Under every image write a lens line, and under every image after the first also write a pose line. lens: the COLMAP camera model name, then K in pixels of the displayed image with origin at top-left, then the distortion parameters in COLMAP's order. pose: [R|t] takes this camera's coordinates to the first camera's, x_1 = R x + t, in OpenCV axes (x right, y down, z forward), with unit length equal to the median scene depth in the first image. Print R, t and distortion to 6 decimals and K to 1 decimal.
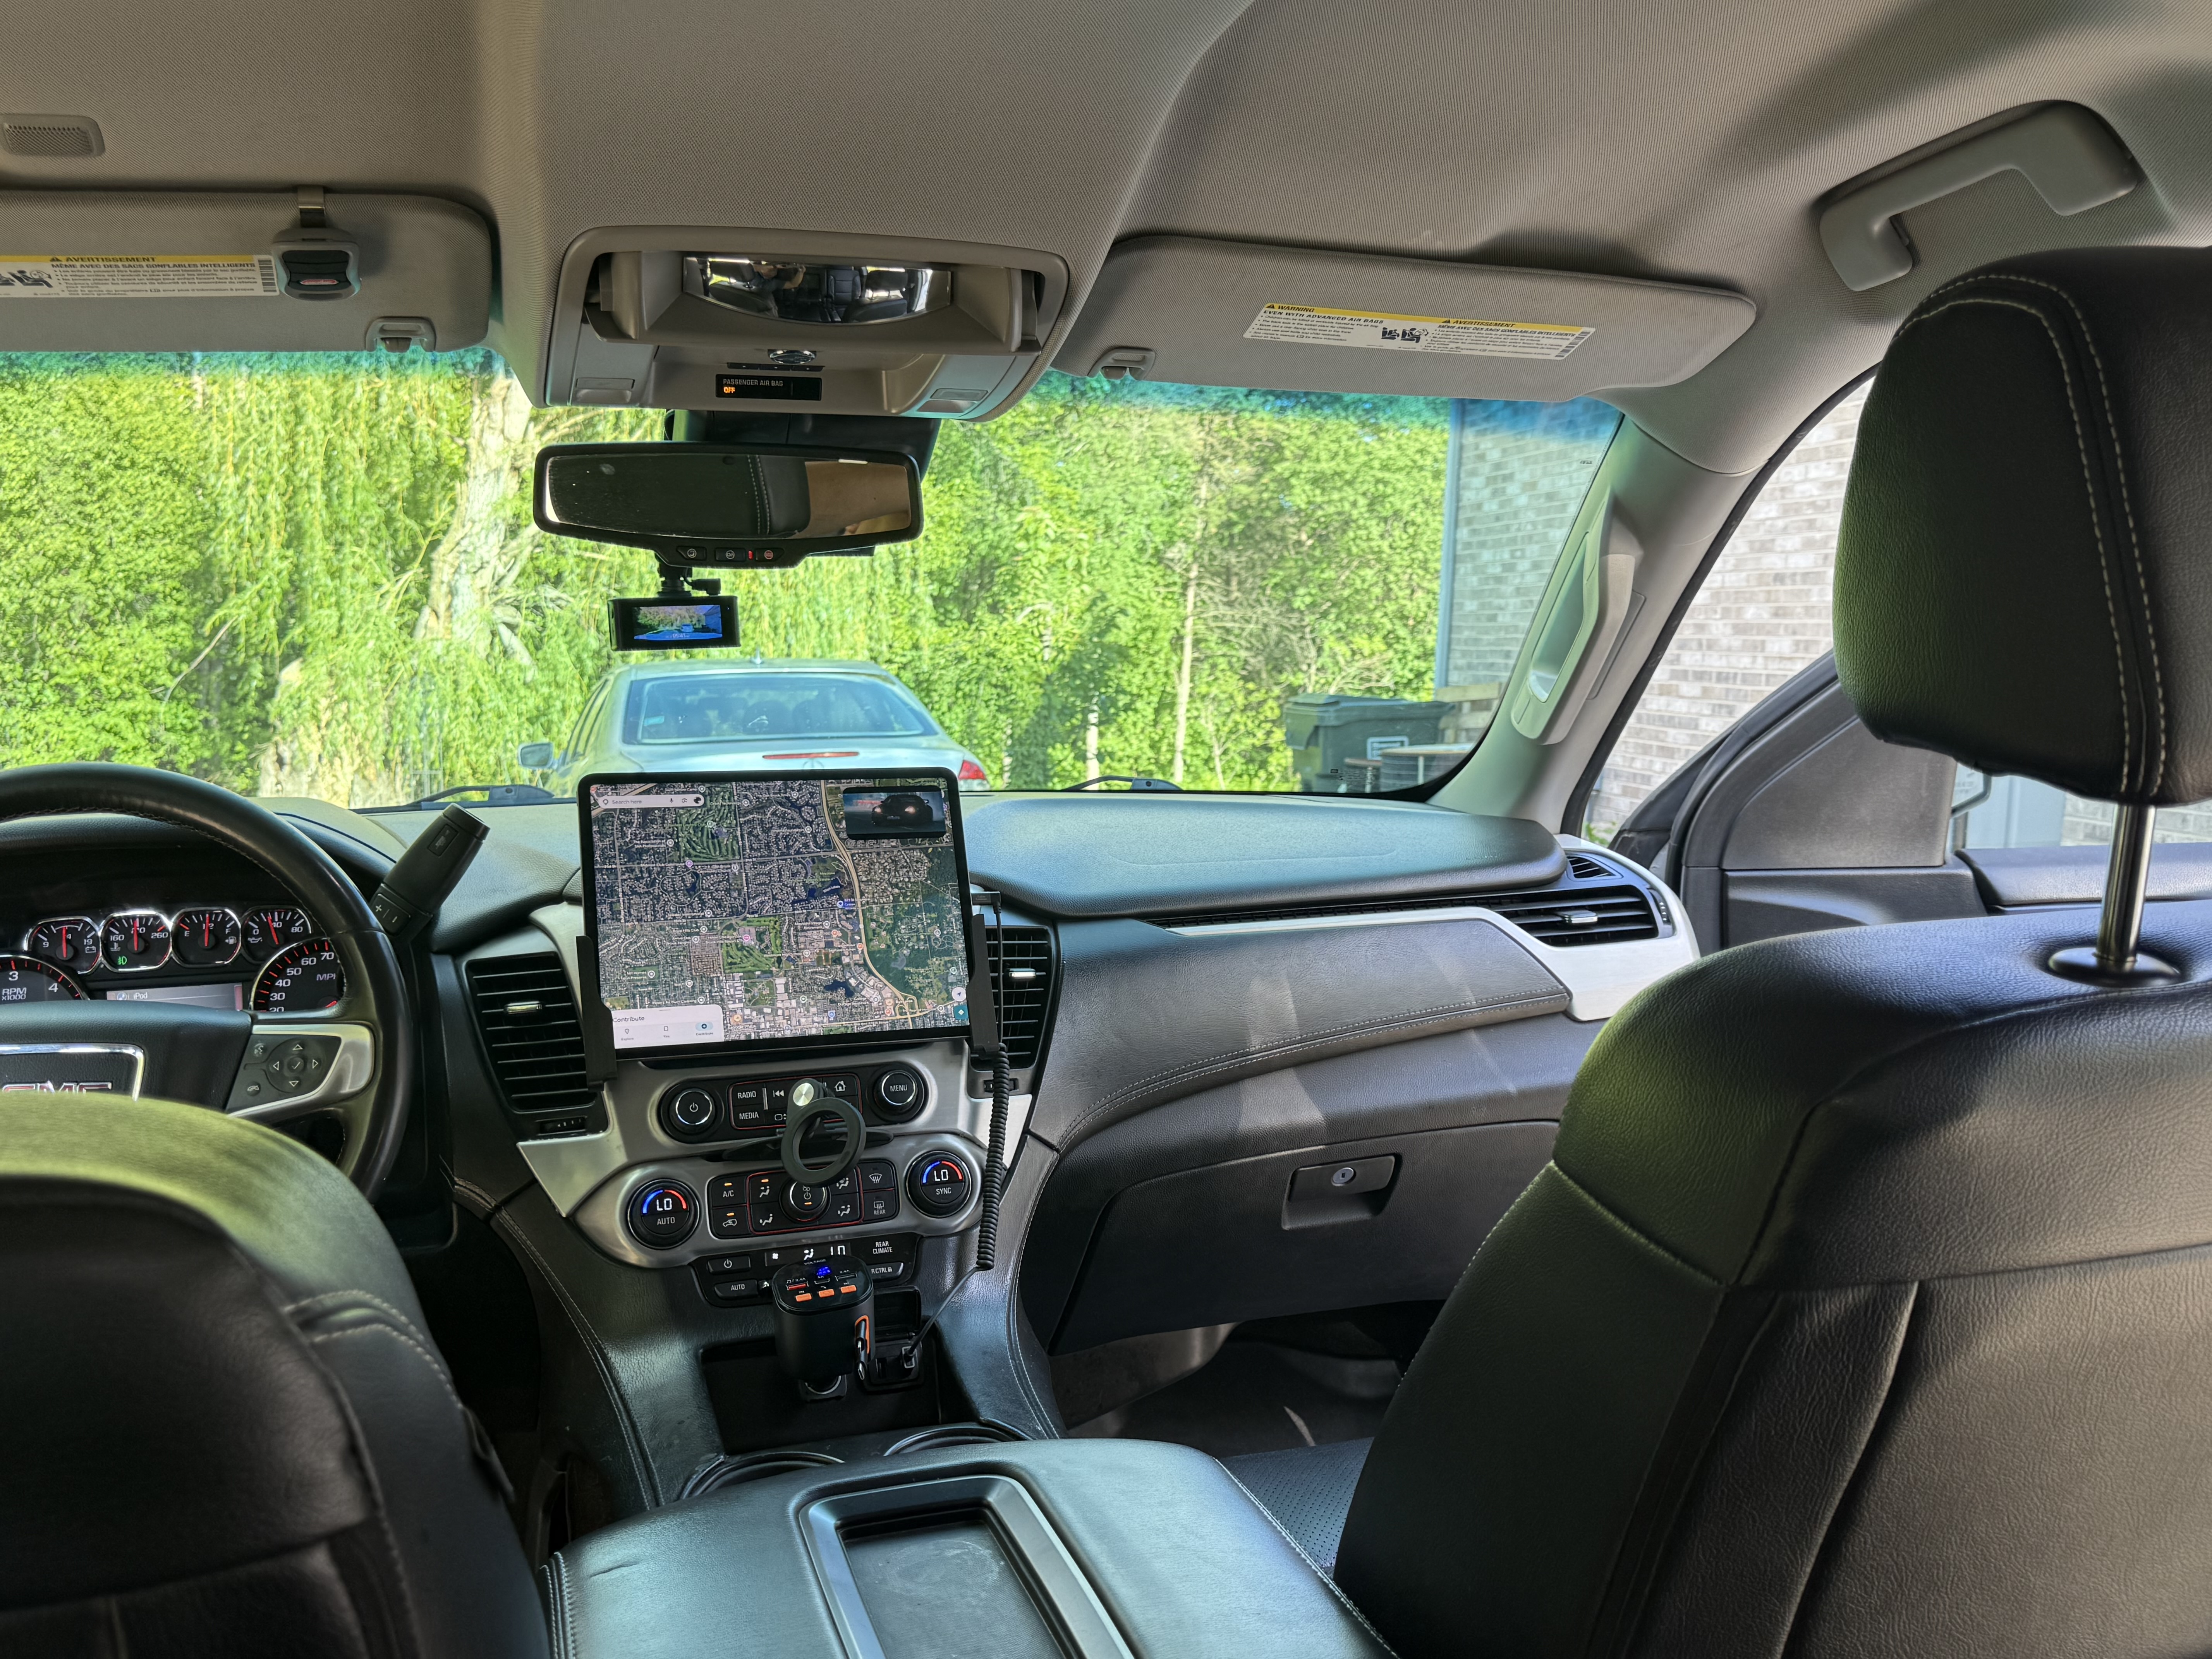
lens RADIAL K [[2008.7, 0, 1087.4], [0, 2008.7, 832.6], [0, 0, 1]] dist [0.054478, 0.000000]
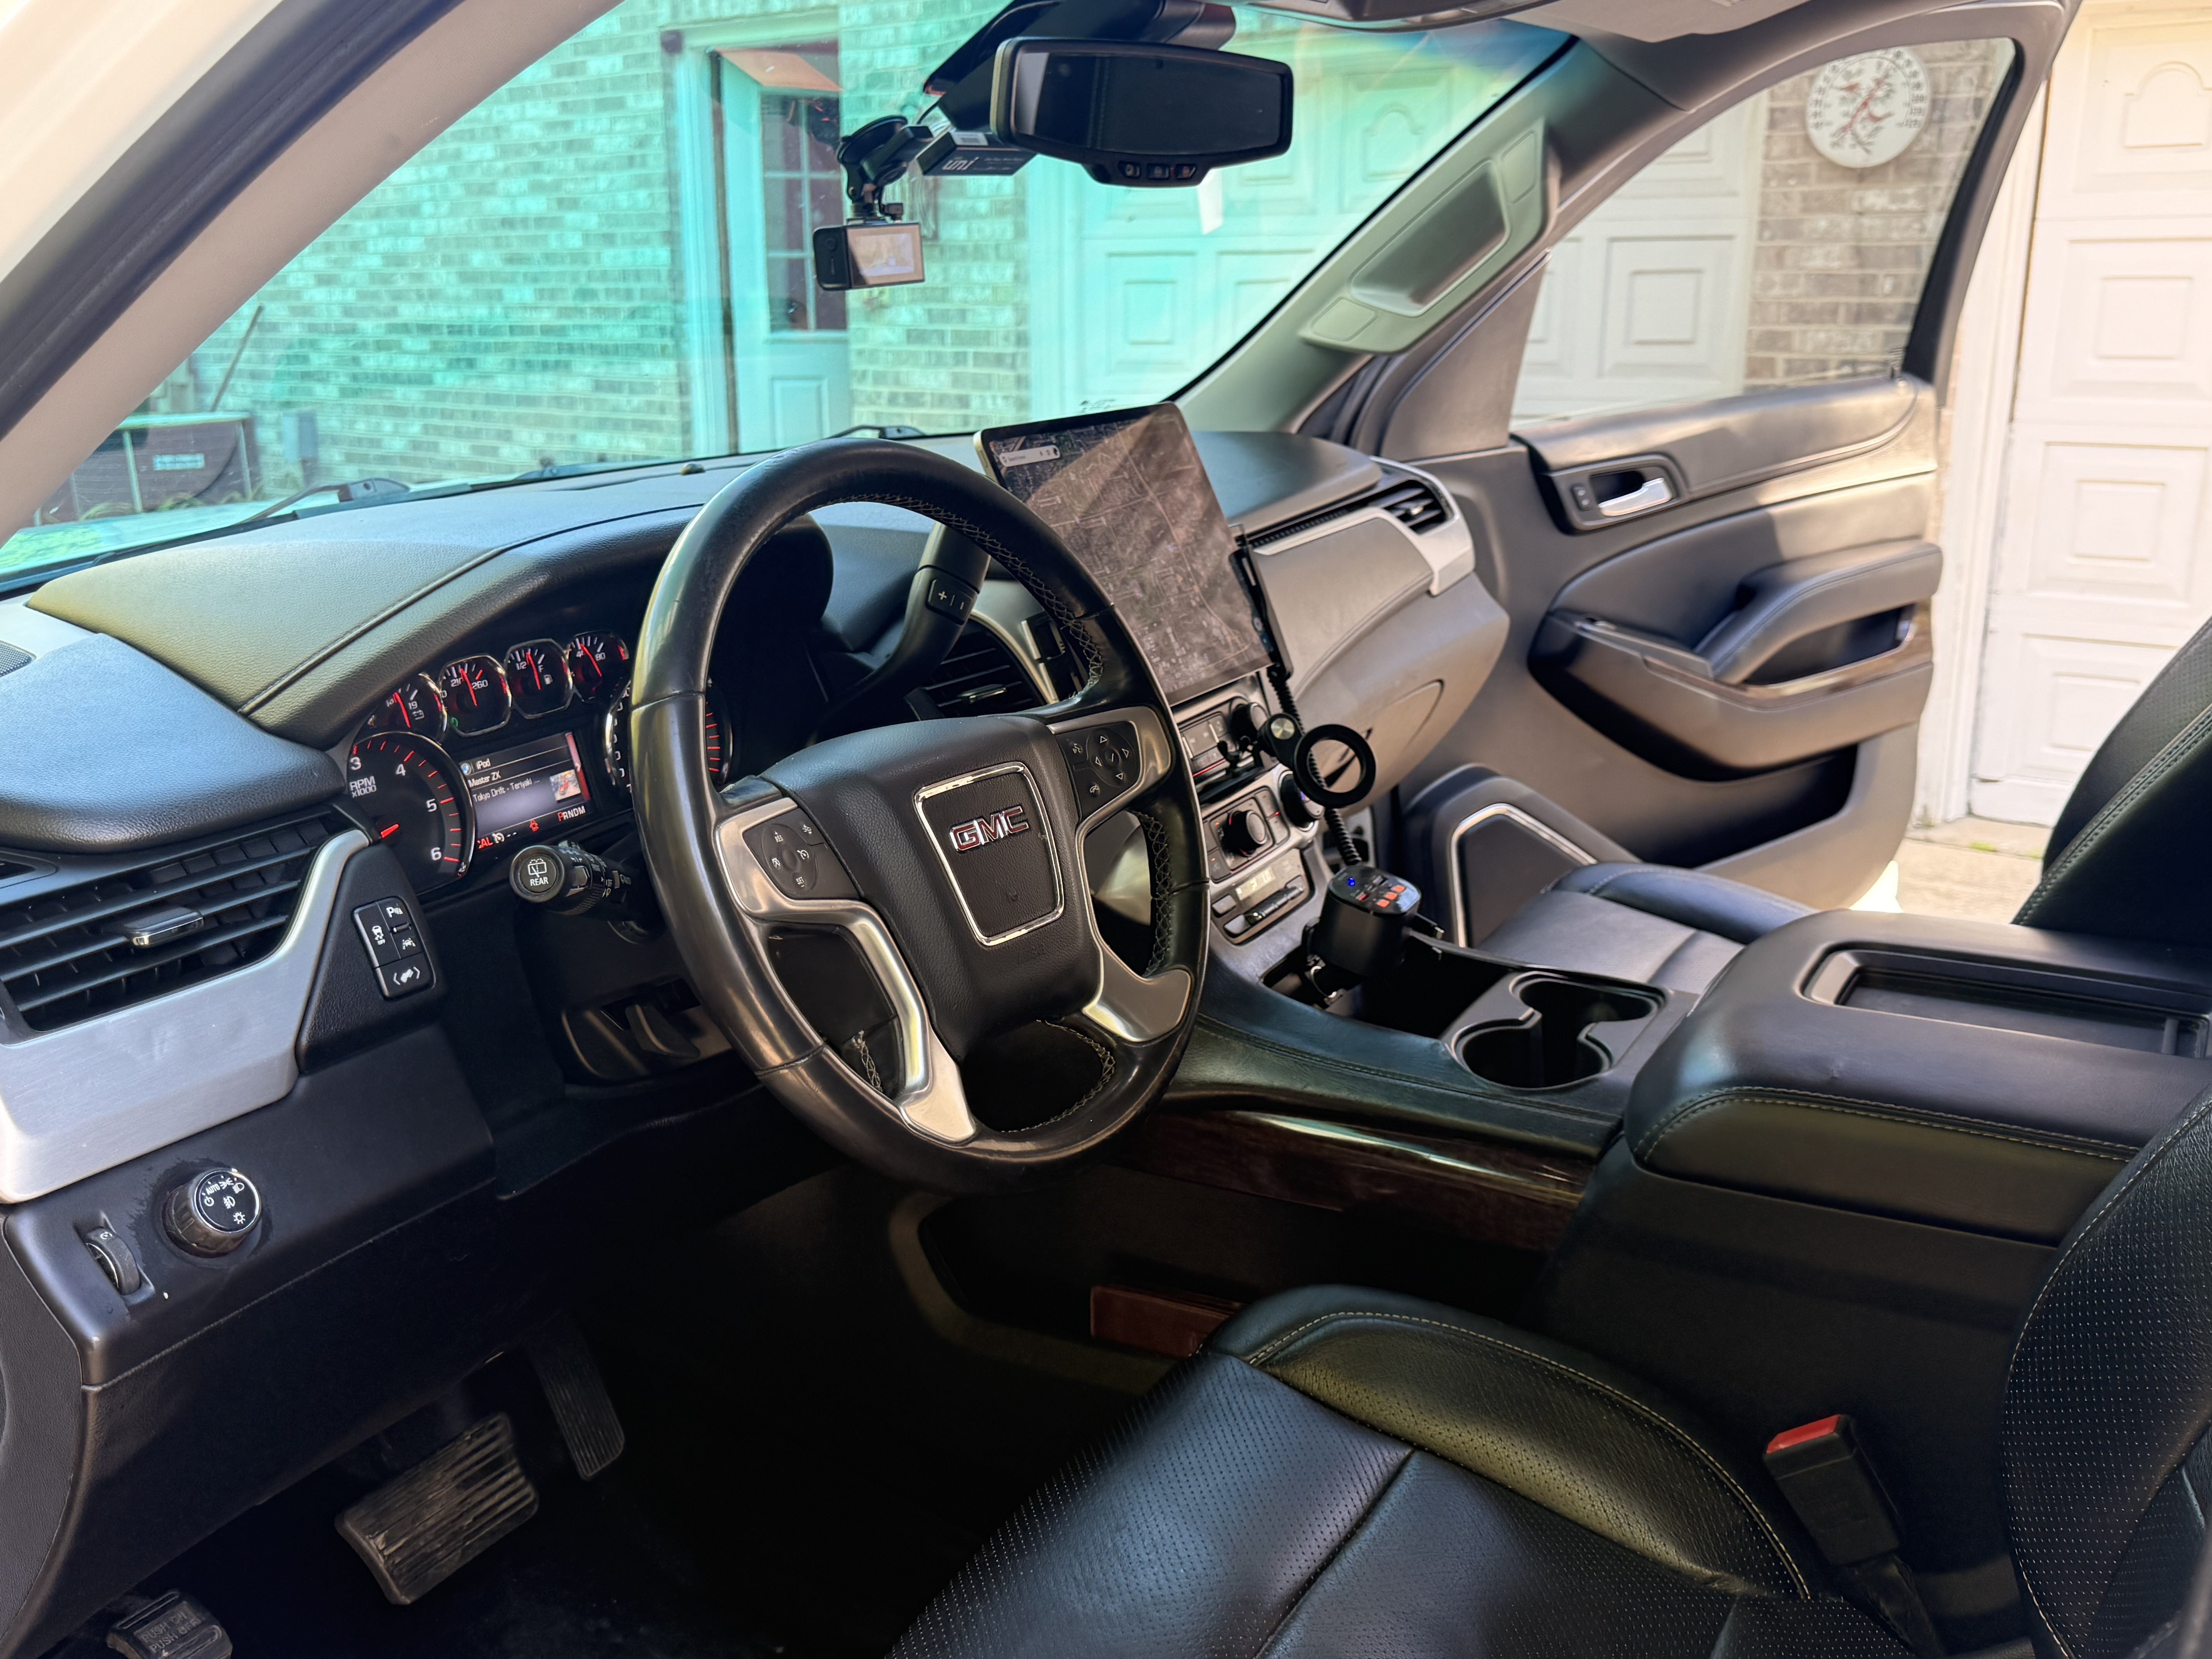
lens RADIAL K [[2008.7, 0, 1100.9], [0, 2008.7, 828.1], [0, 0, 1]] dist [0.054478, 0.000000]
pose [[0.757505, -0.187273, 0.625392, -0.103287], [0.083445, 0.977889, 0.191756, -0.003011], [-0.647475, -0.093070, 0.756383, 0.037681]]
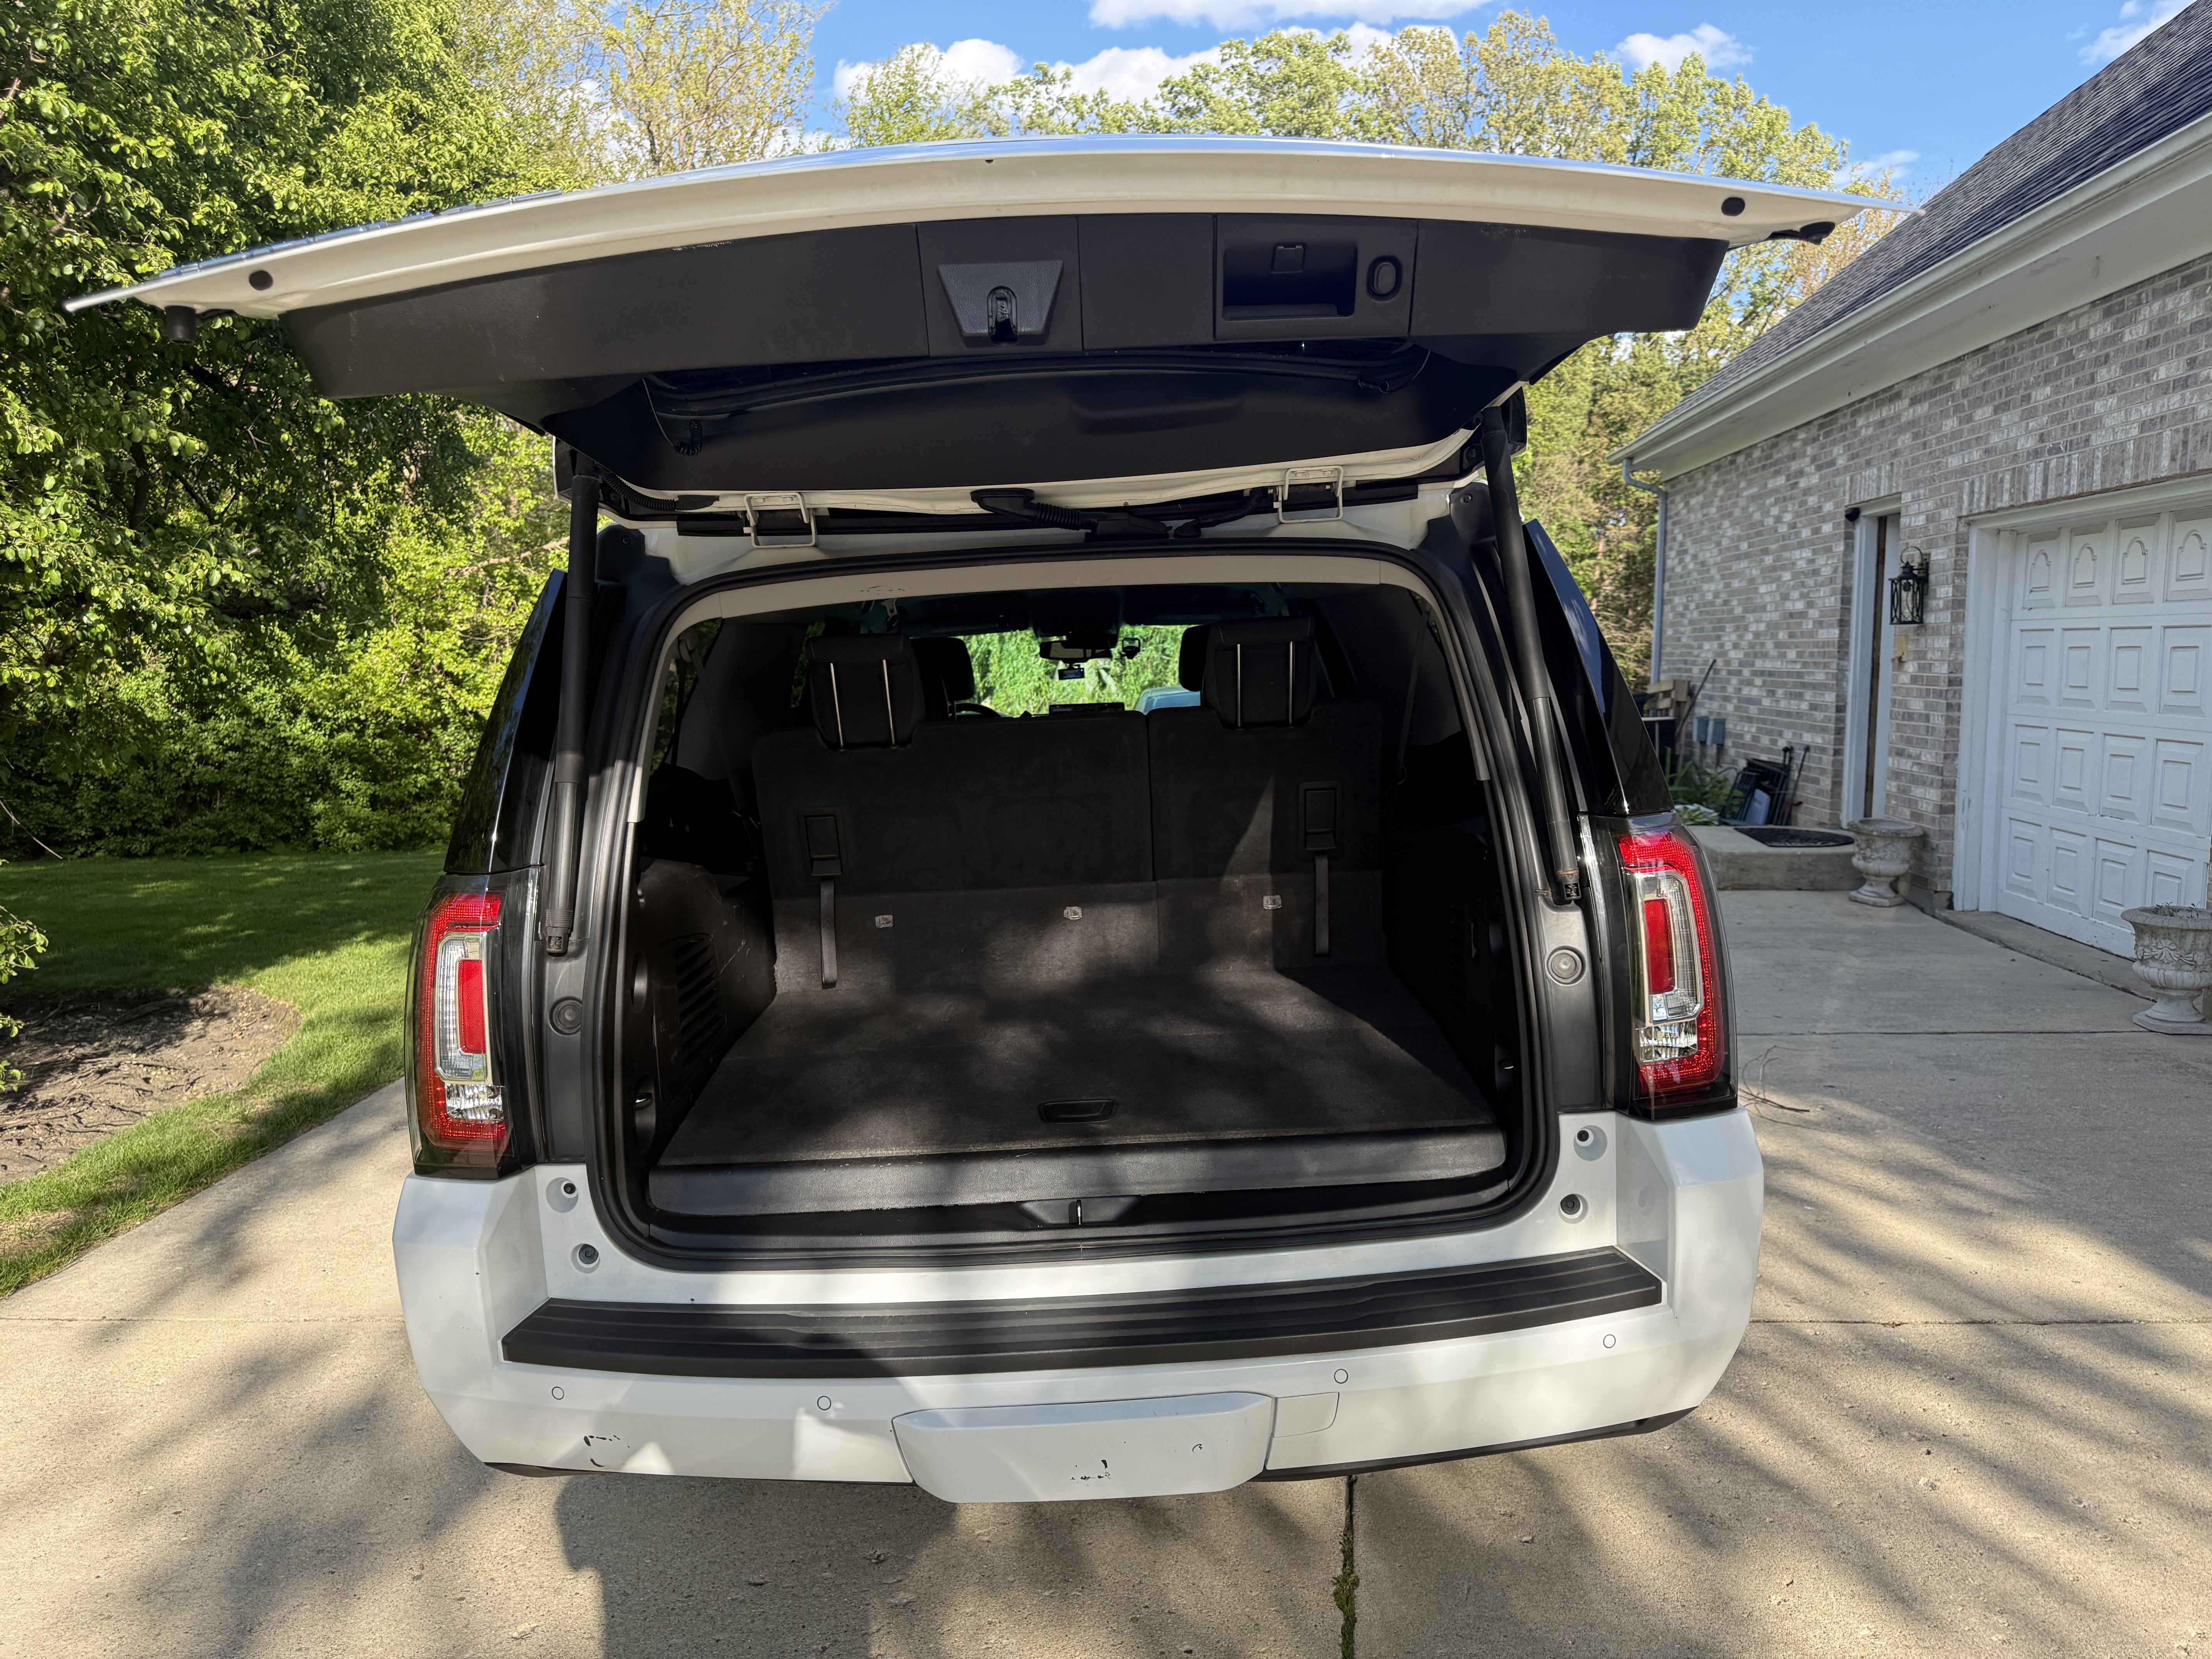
lens RADIAL K [[1571.8, 0, 1113.7], [0, 1571.8, 829.6], [0, 0, 1]] dist [-0.007695, 0.011887]
pose [[0.959134, -0.003003, -0.282935, 0.171350], [0.006155, 0.999929, 0.010251, 0.038988], [0.282884, -0.011574, 0.959084, -0.442065]]
